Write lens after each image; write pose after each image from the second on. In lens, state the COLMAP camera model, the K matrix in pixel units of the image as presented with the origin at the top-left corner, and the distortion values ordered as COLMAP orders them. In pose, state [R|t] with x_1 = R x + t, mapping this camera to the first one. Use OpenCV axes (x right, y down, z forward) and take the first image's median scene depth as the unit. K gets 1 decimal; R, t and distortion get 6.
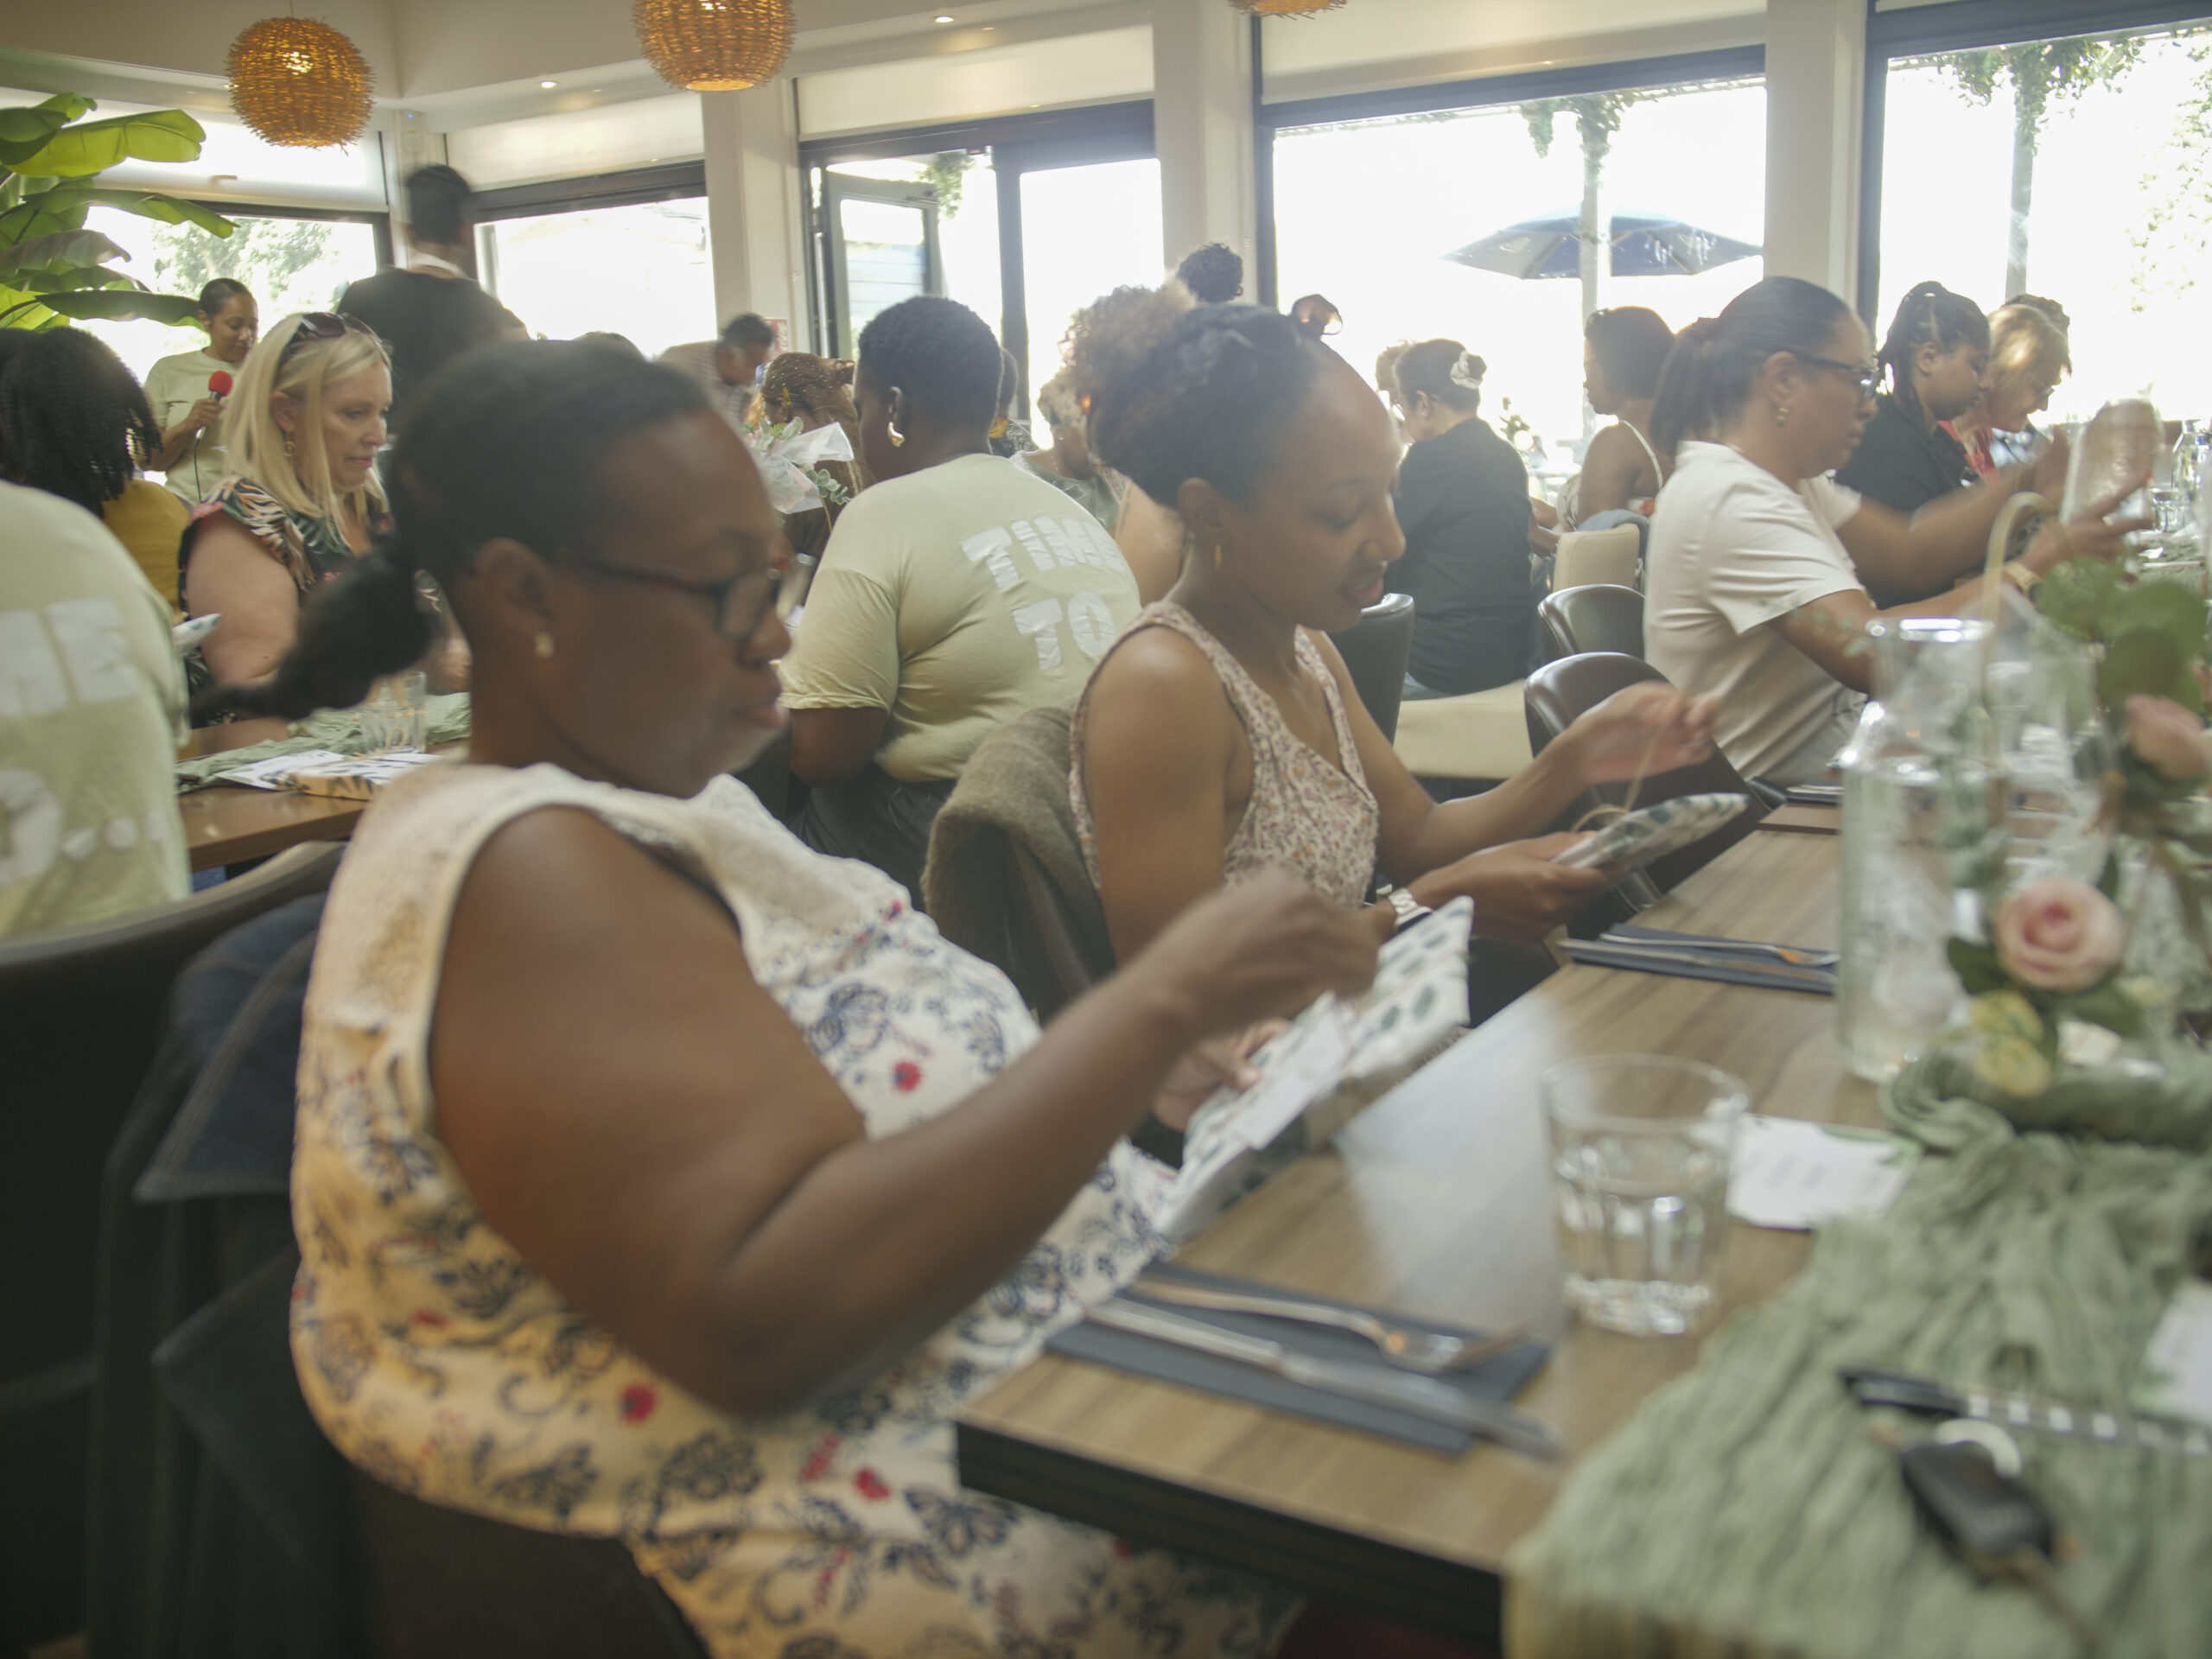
lens RADIAL K [[2040.1, 0, 1106.0], [0, 2040.1, 829.5], [0, 0, 1]] dist [0.034063, 0.001158]
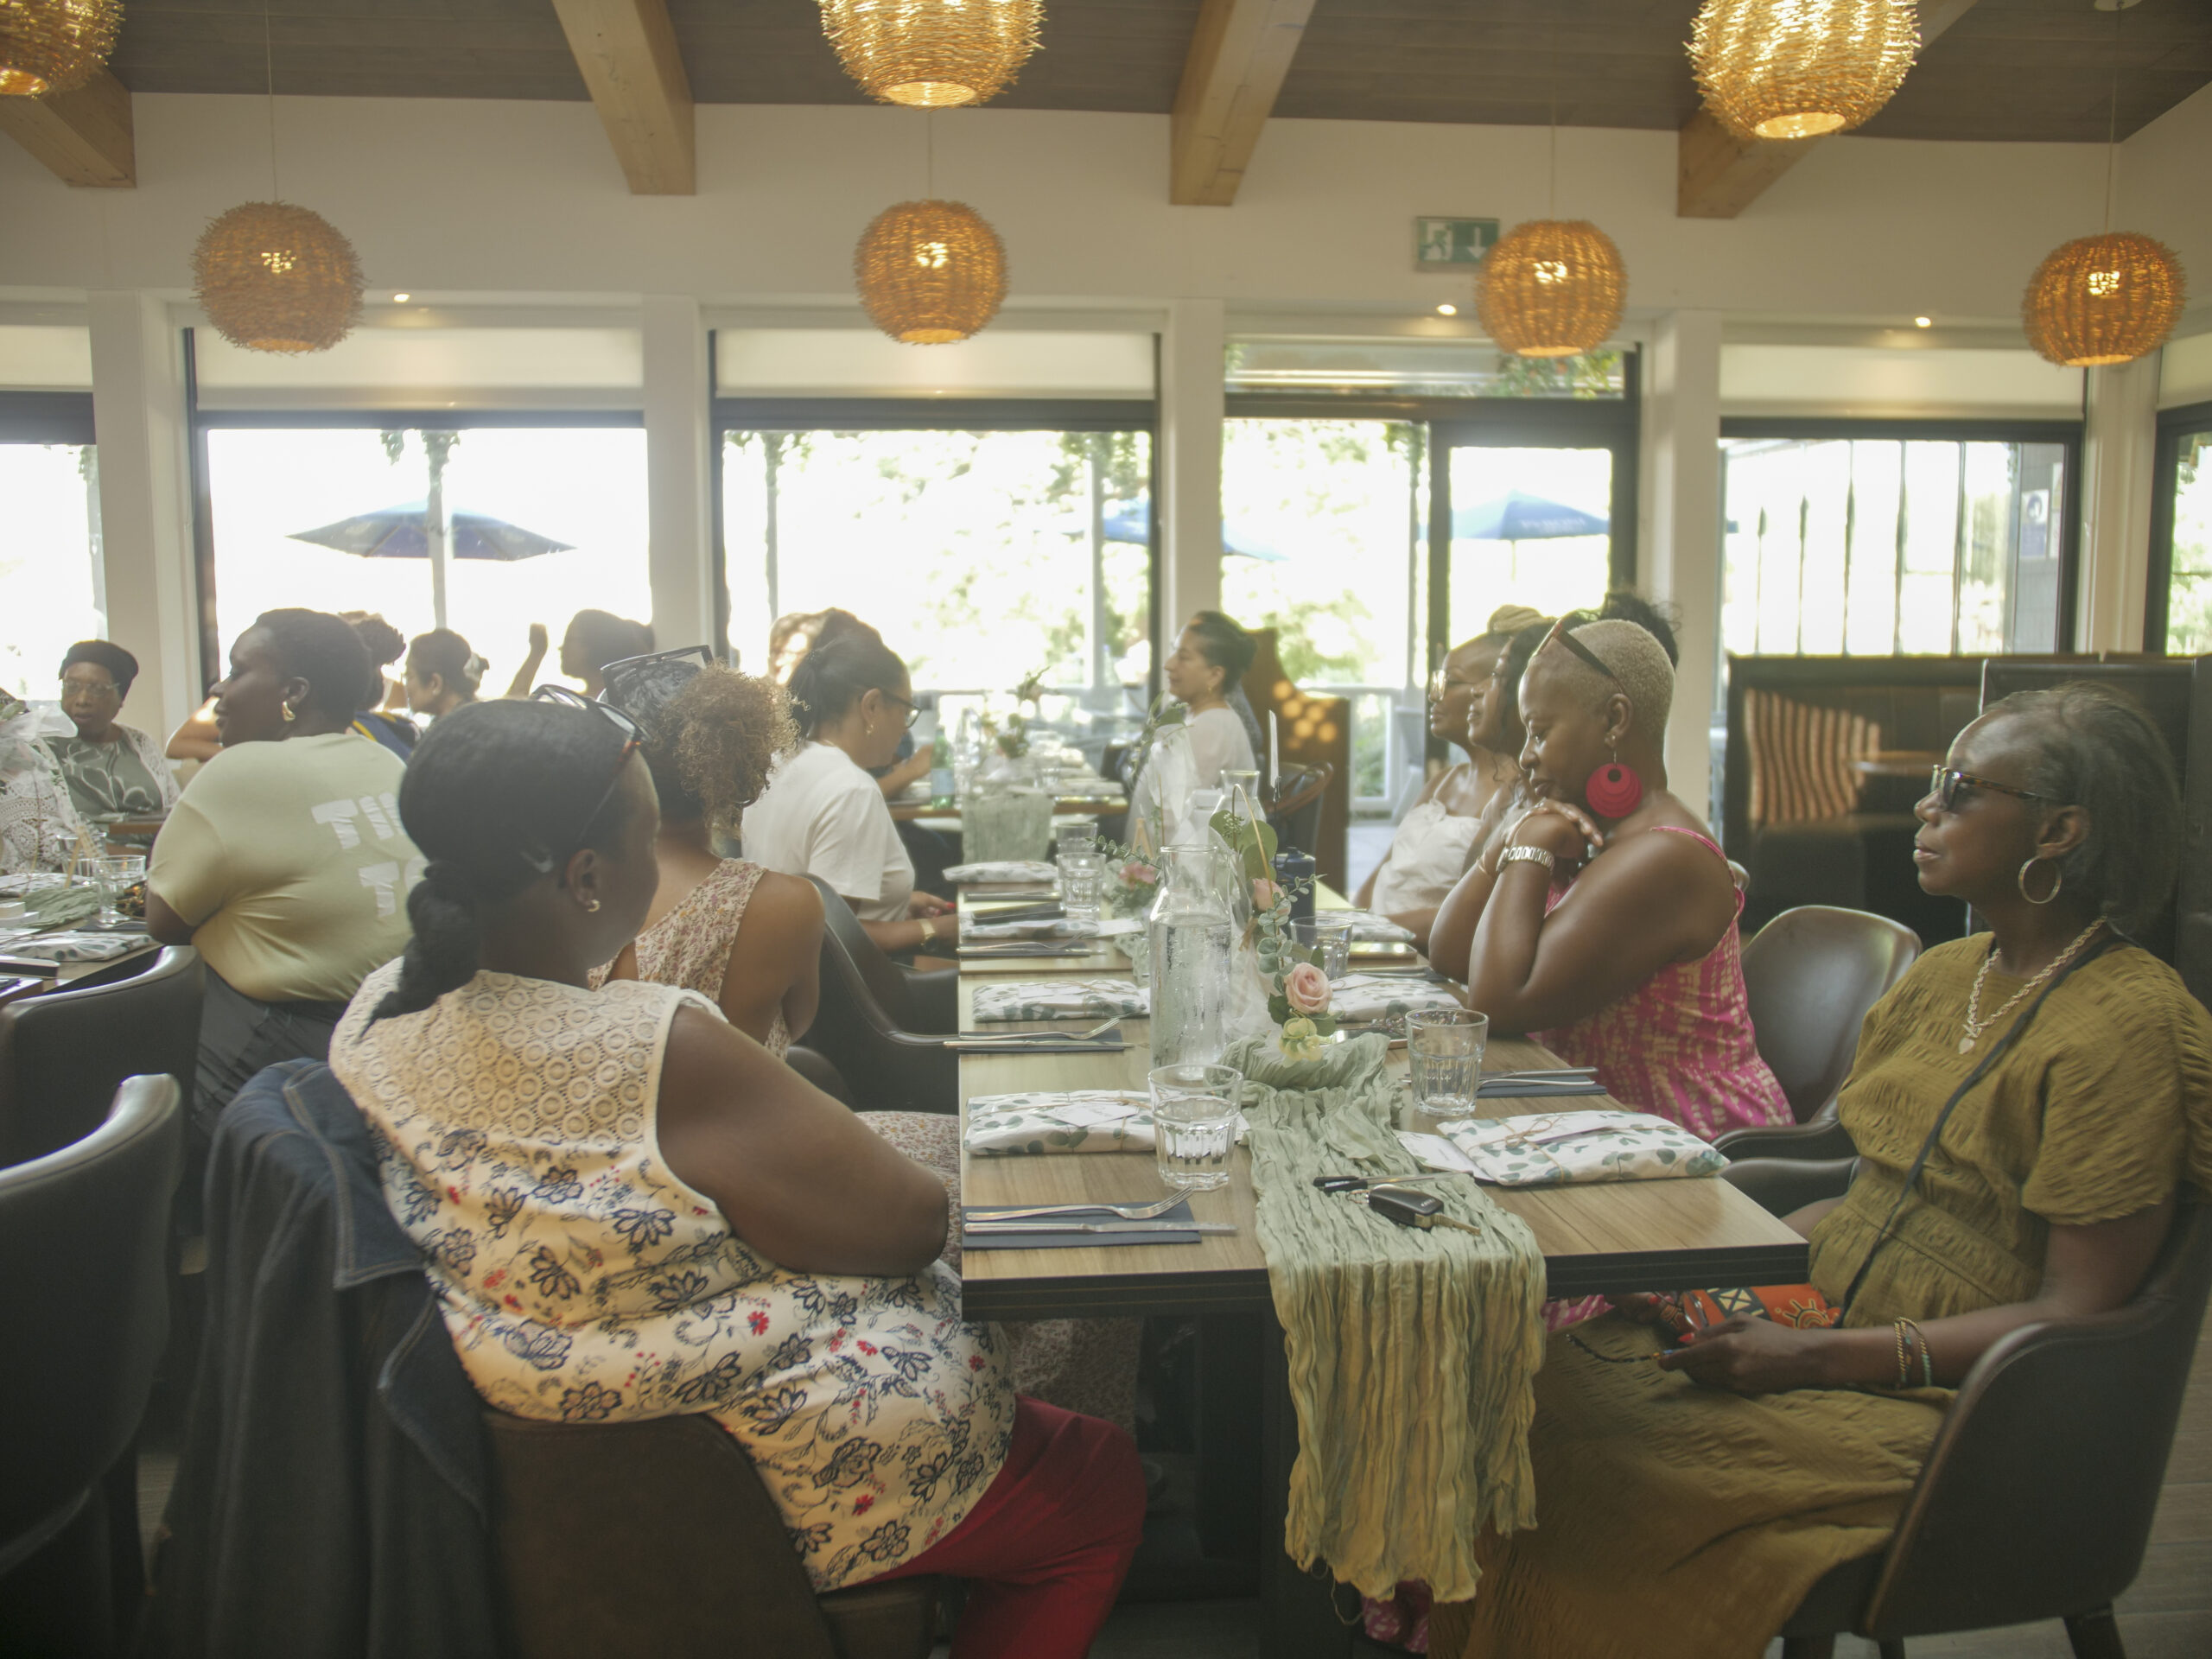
lens RADIAL K [[1831.6, 0, 1106.0], [0, 1831.6, 829.5], [0, 0, 1]] dist [-0.006826, -0.001004]
pose [[0.802966, -0.031718, 0.595181, -0.788699], [0.097864, 0.992046, -0.079163, 0.018992], [-0.587936, 0.121811, 0.799683, -0.391717]]
